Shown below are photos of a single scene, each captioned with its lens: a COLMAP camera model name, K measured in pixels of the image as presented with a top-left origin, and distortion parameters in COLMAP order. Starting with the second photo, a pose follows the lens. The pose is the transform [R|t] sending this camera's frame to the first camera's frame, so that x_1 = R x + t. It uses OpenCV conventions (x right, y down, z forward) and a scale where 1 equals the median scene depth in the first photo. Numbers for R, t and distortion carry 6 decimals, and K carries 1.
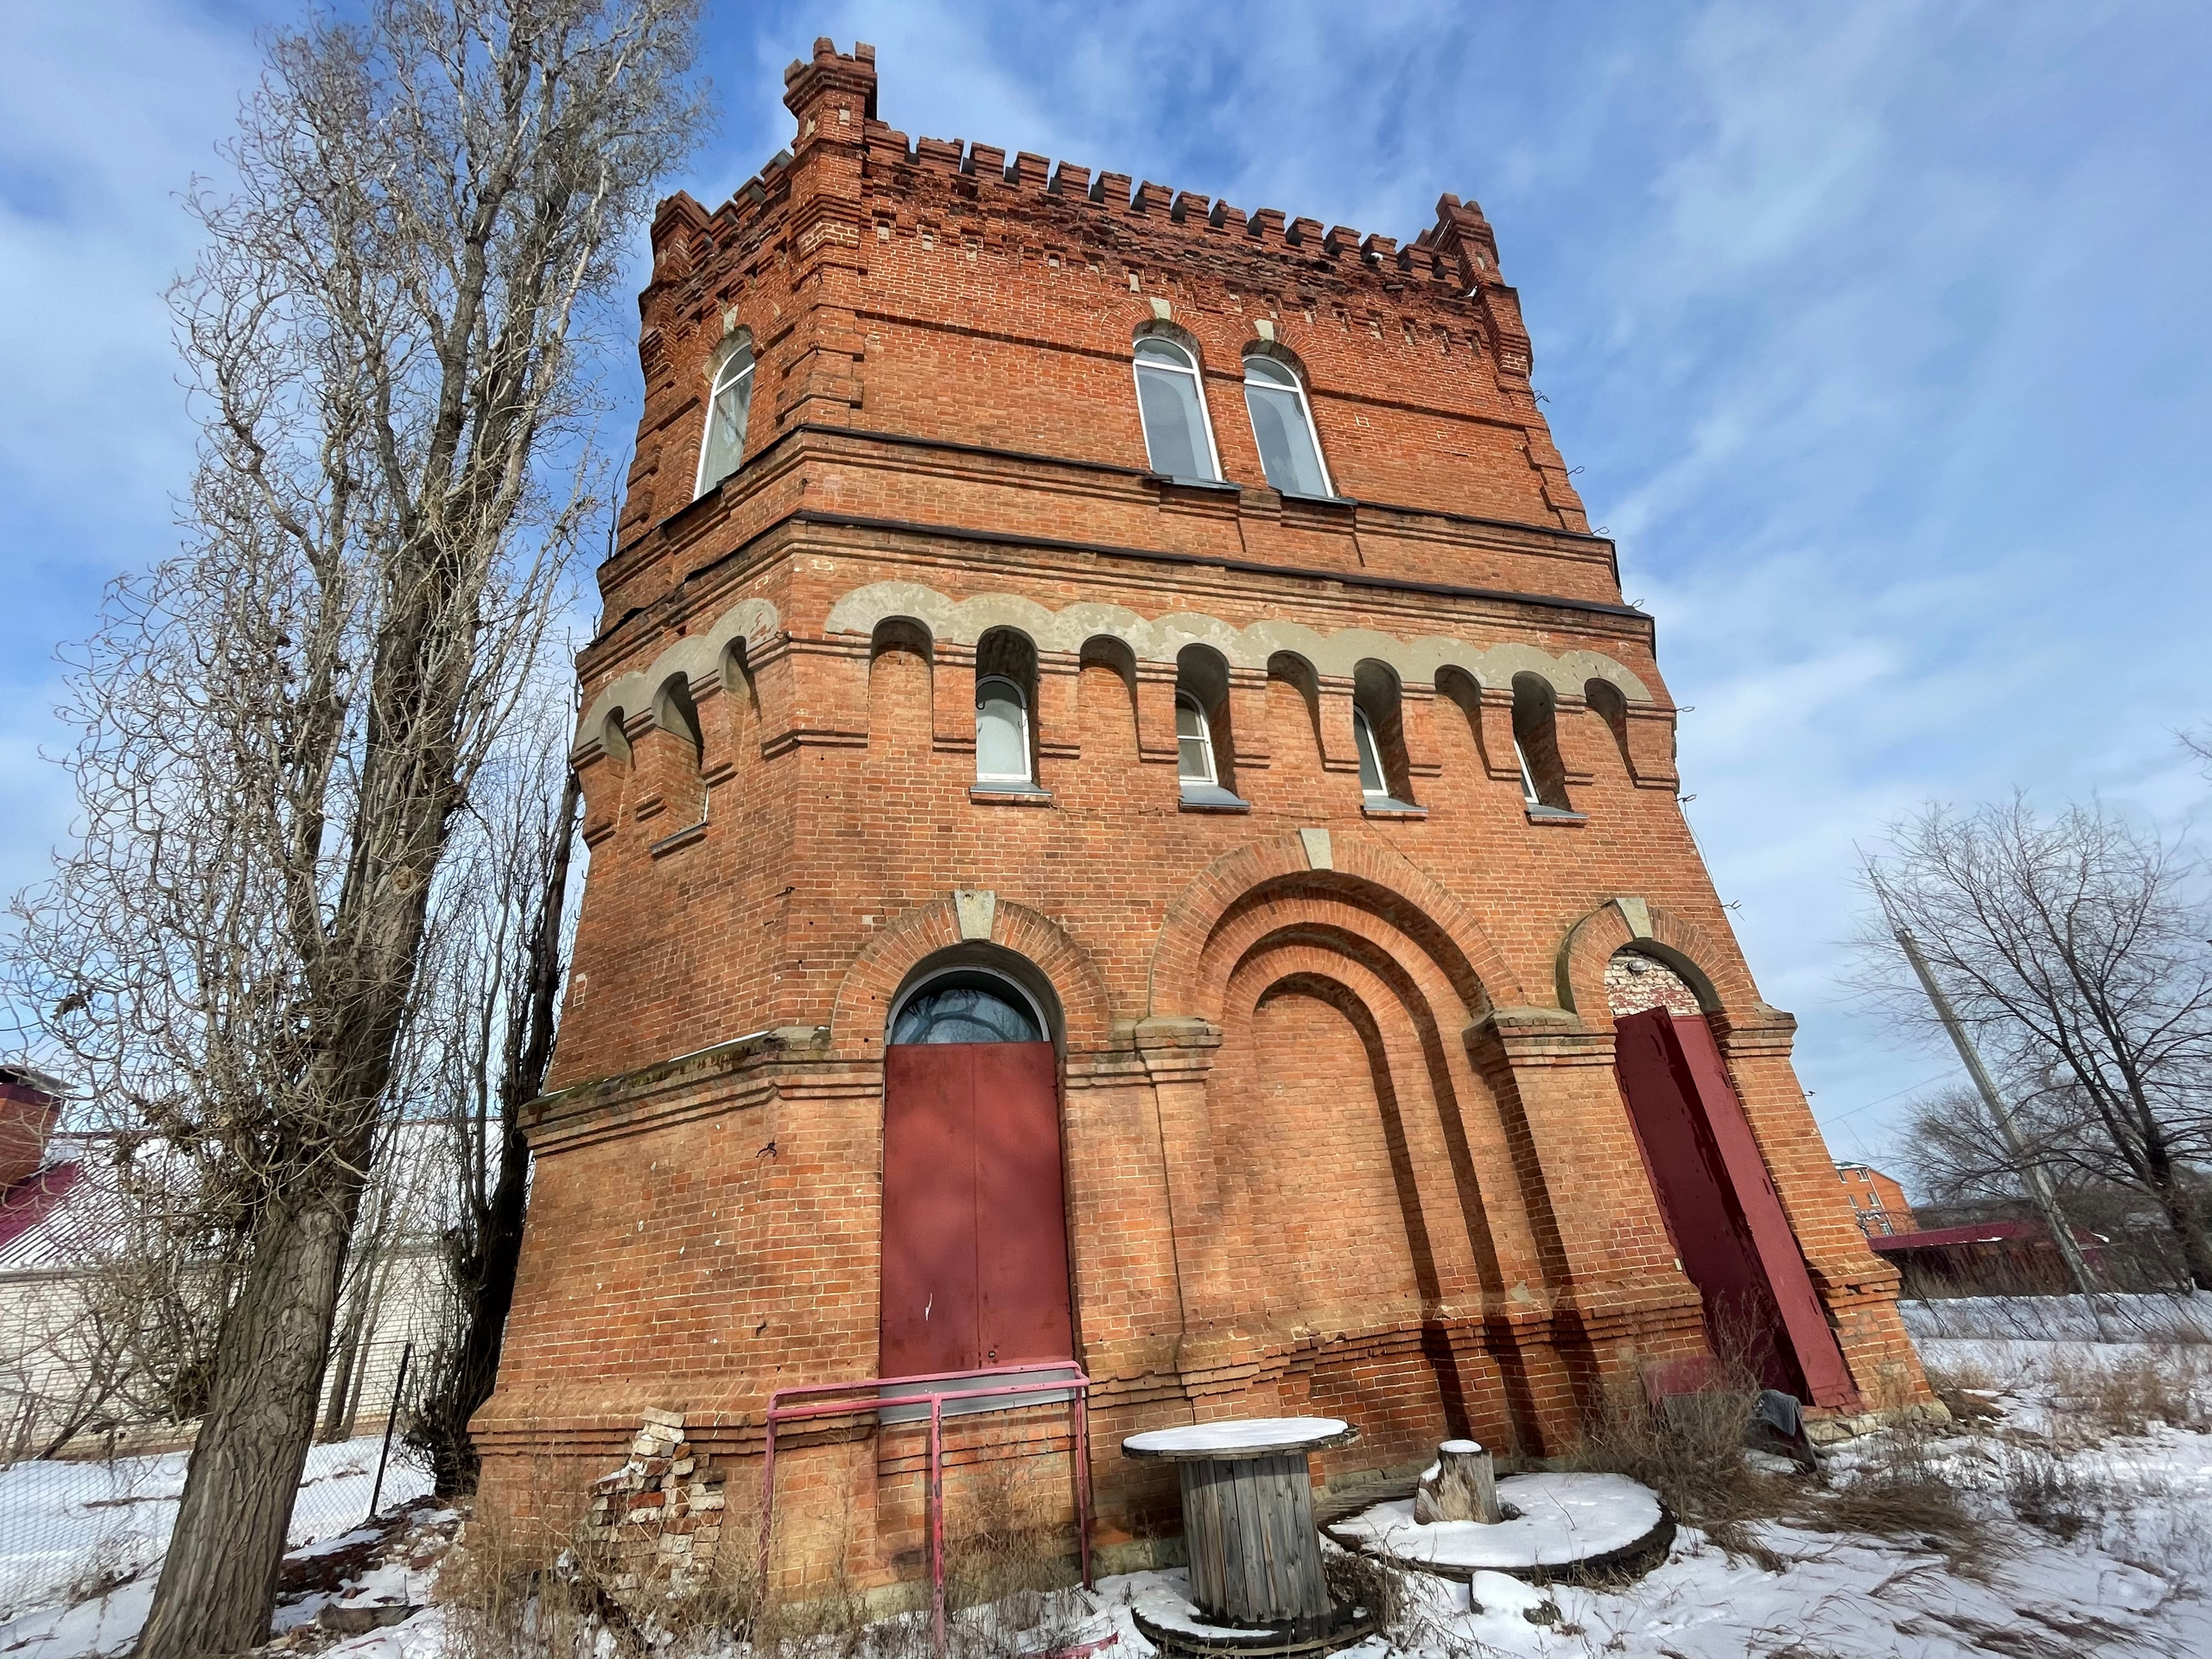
lens RADIAL K [[902.8, 0, 1103.8], [0, 902.8, 828.4], [0, 0, 1]] dist [-0.008130, -0.000090]
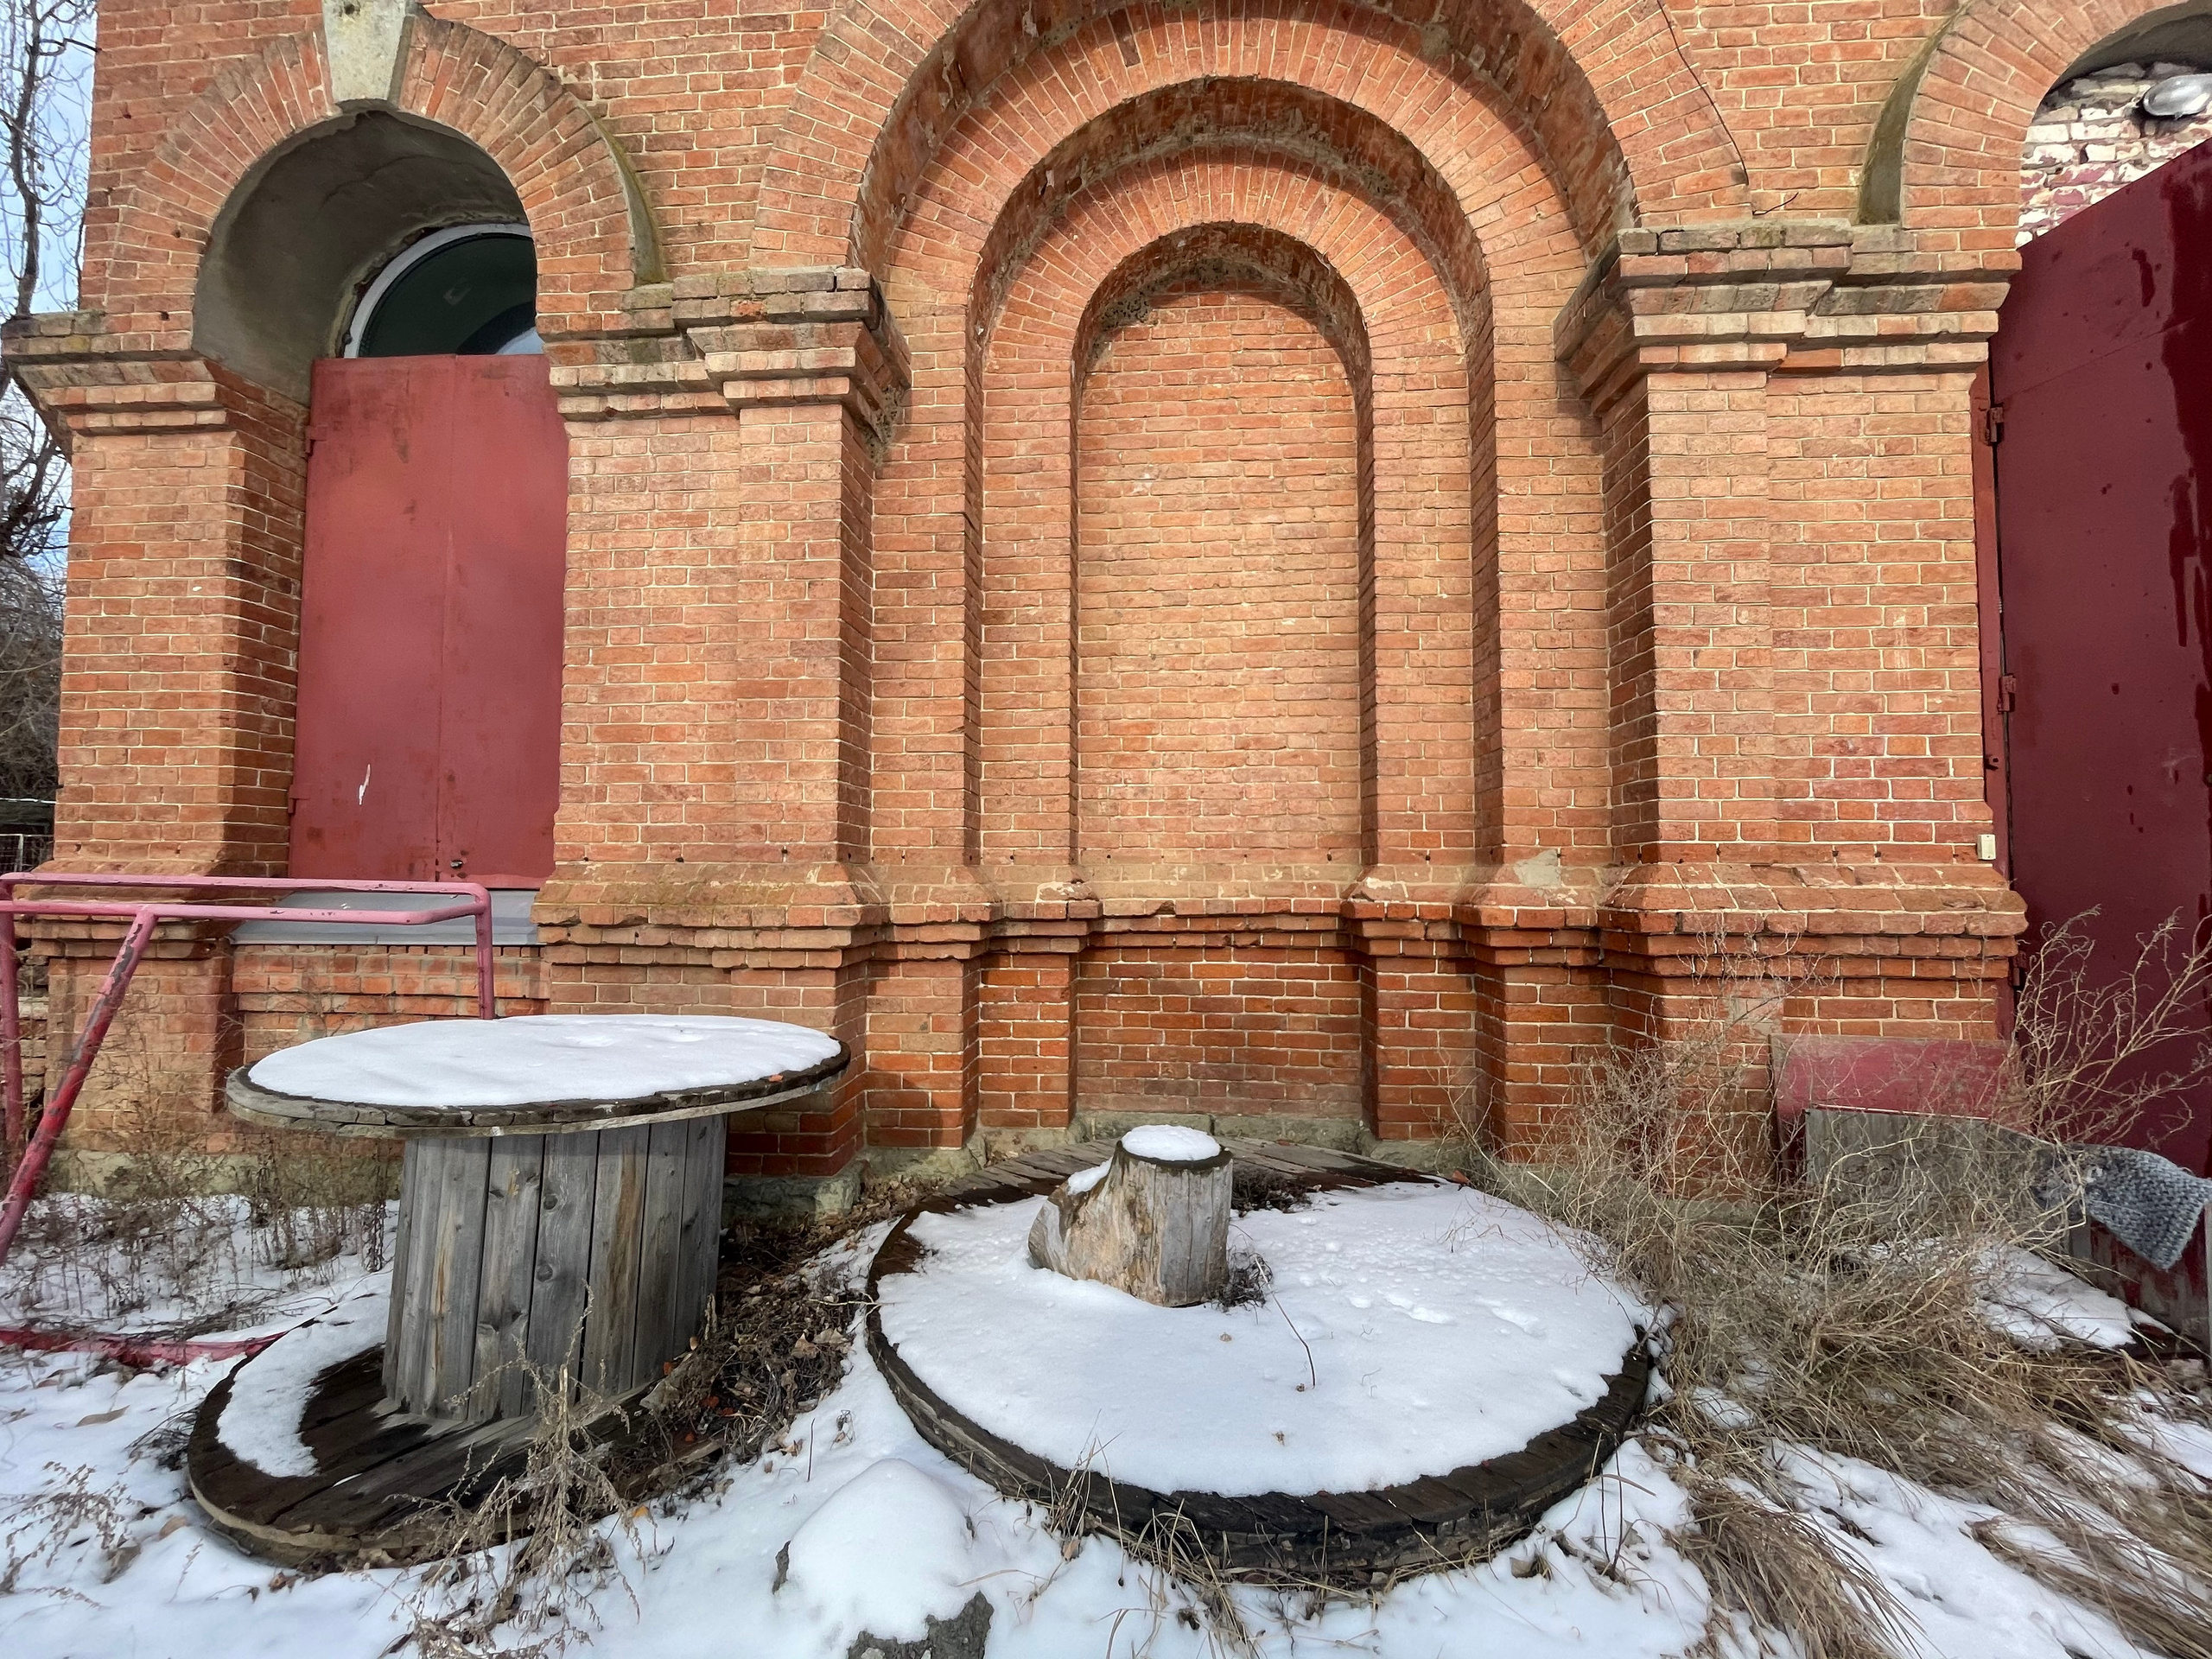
lens RADIAL K [[905.8, 0, 1102.6], [0, 905.8, 827.8], [0, 0, 1]] dist [-0.002024, 0.000095]
pose [[0.945646, 0.079009, -0.315454, 0.350235], [0.063803, 0.906107, 0.418209, 0.252472], [0.318878, -0.415604, 0.851816, 0.473999]]
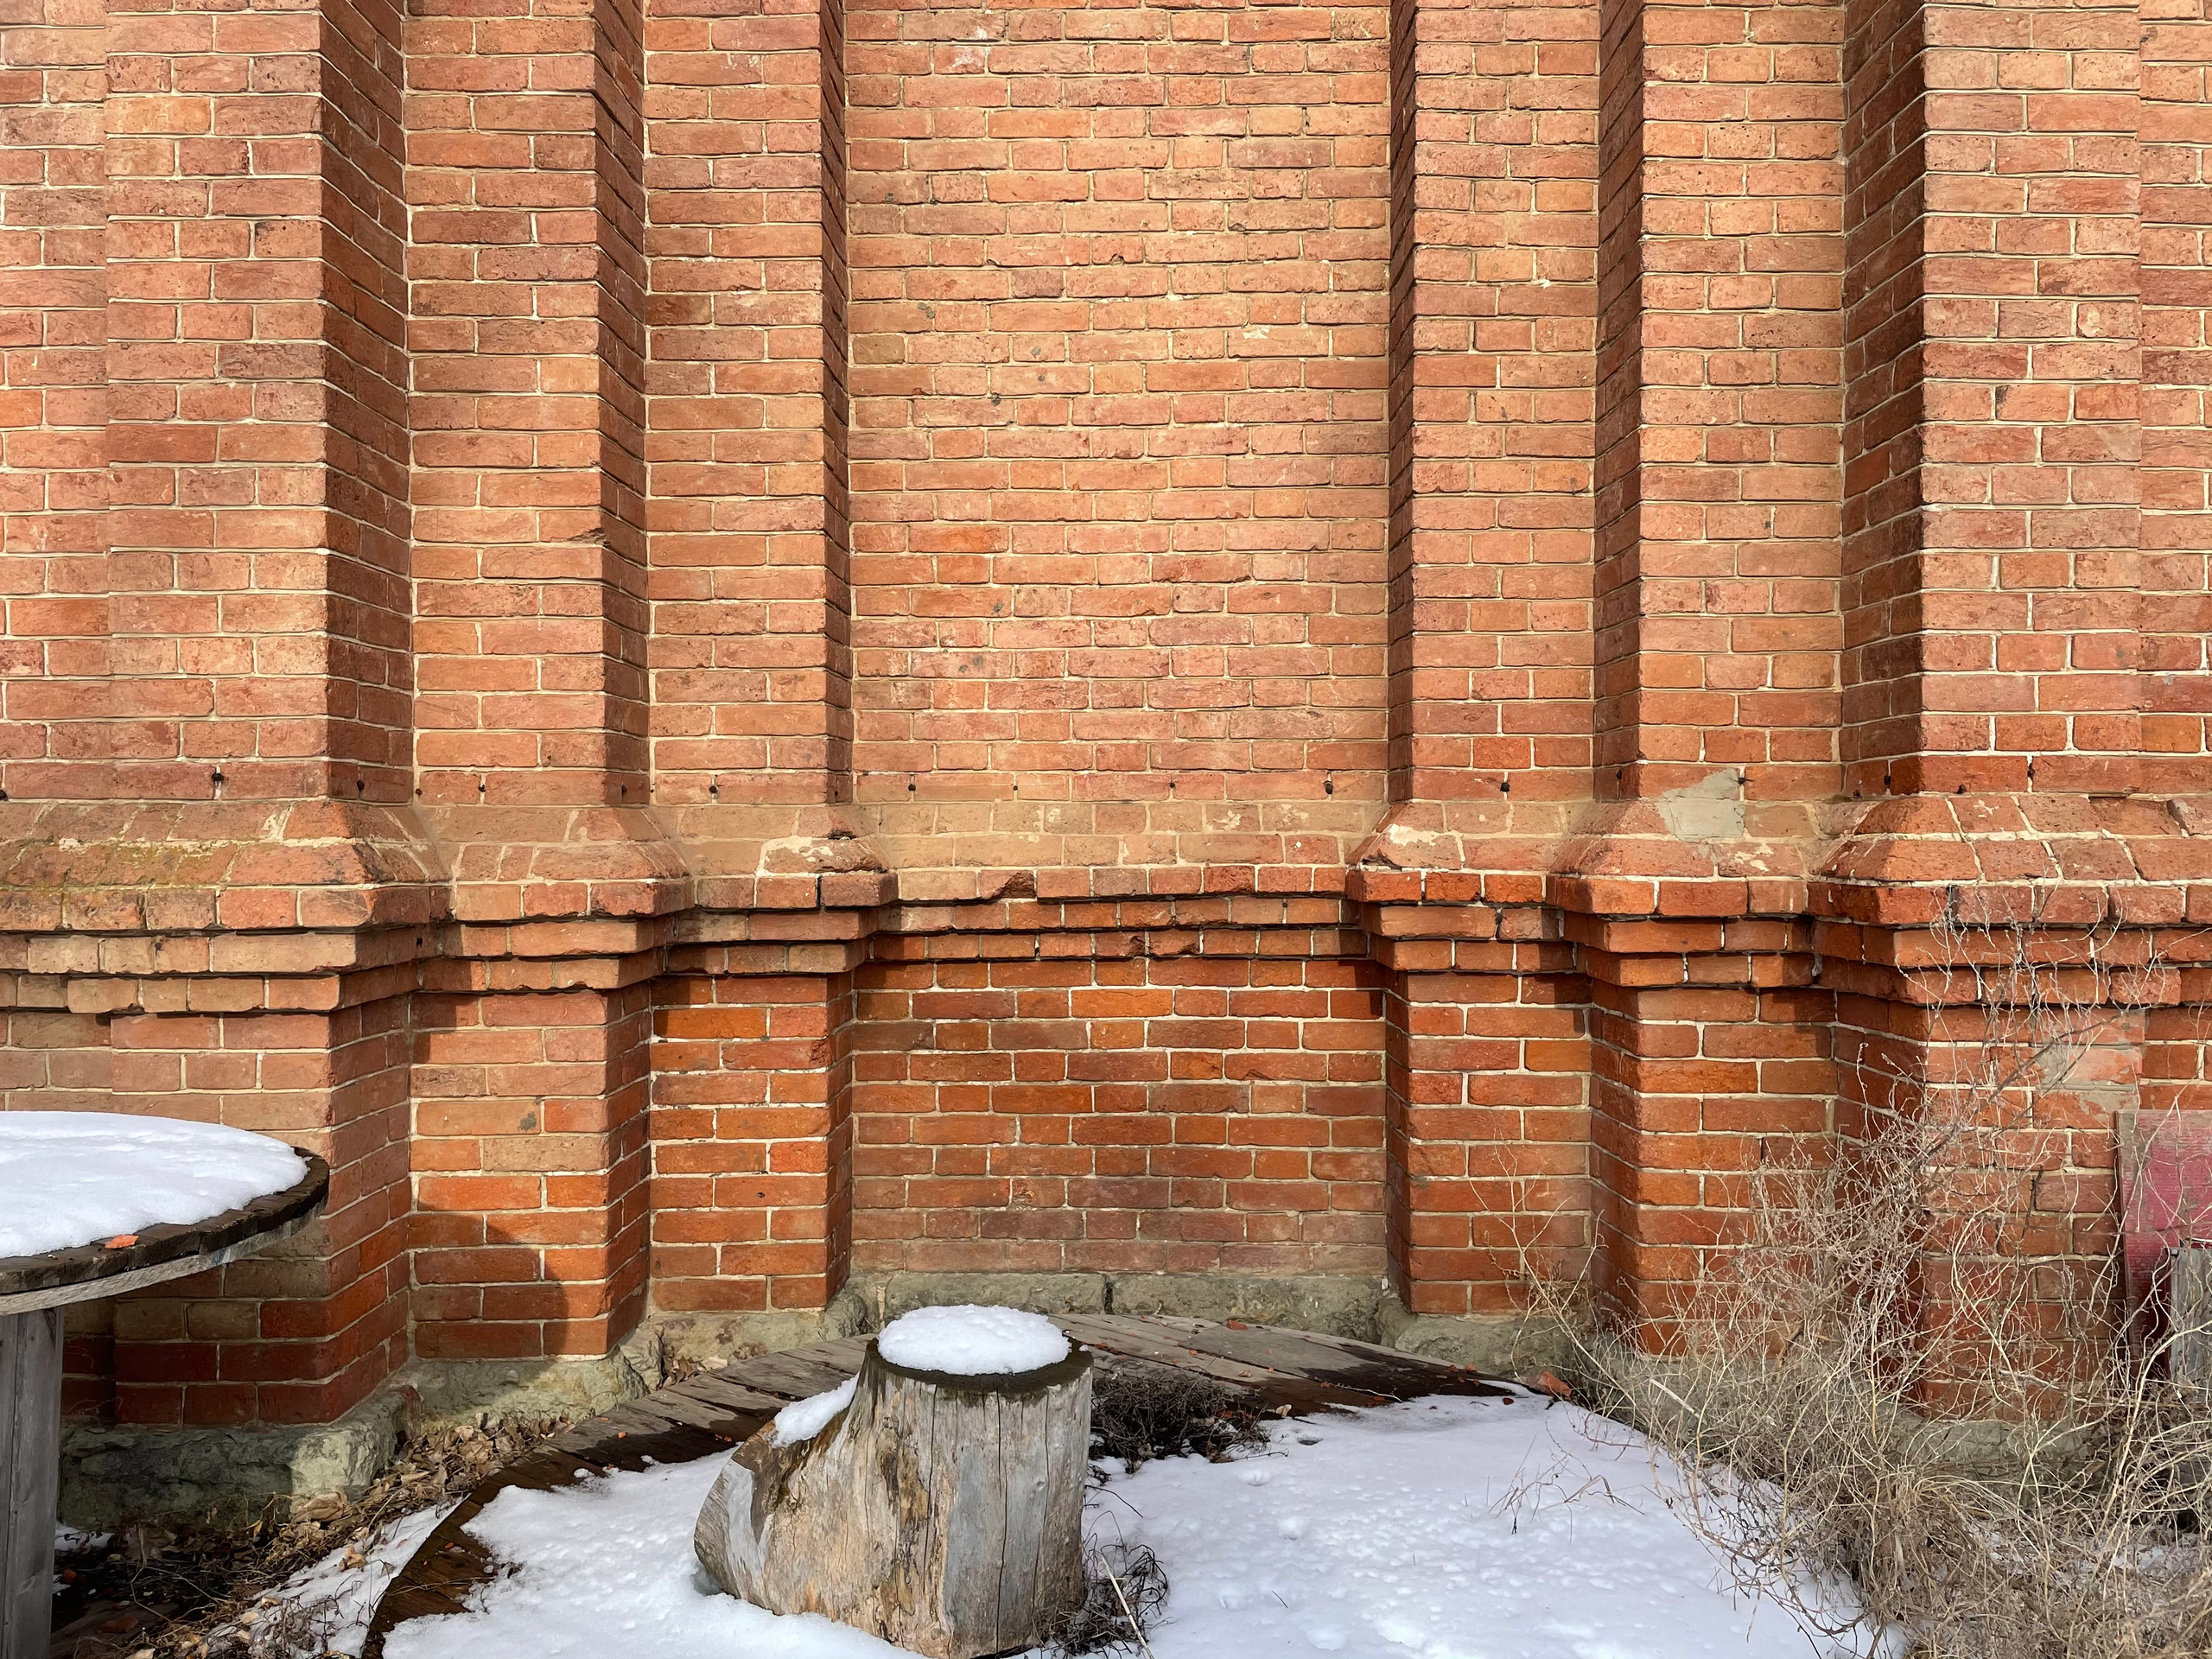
lens RADIAL K [[1660.2, 0, 1119.0], [0, 1660.2, 822.6], [0, 0, 1]] dist [0.085630, -0.100335]
pose [[0.966476, 0.089259, -0.240744, 0.370821], [0.034318, 0.884308, 0.465641, 0.264795], [0.254455, -0.458293, 0.851599, 0.498392]]
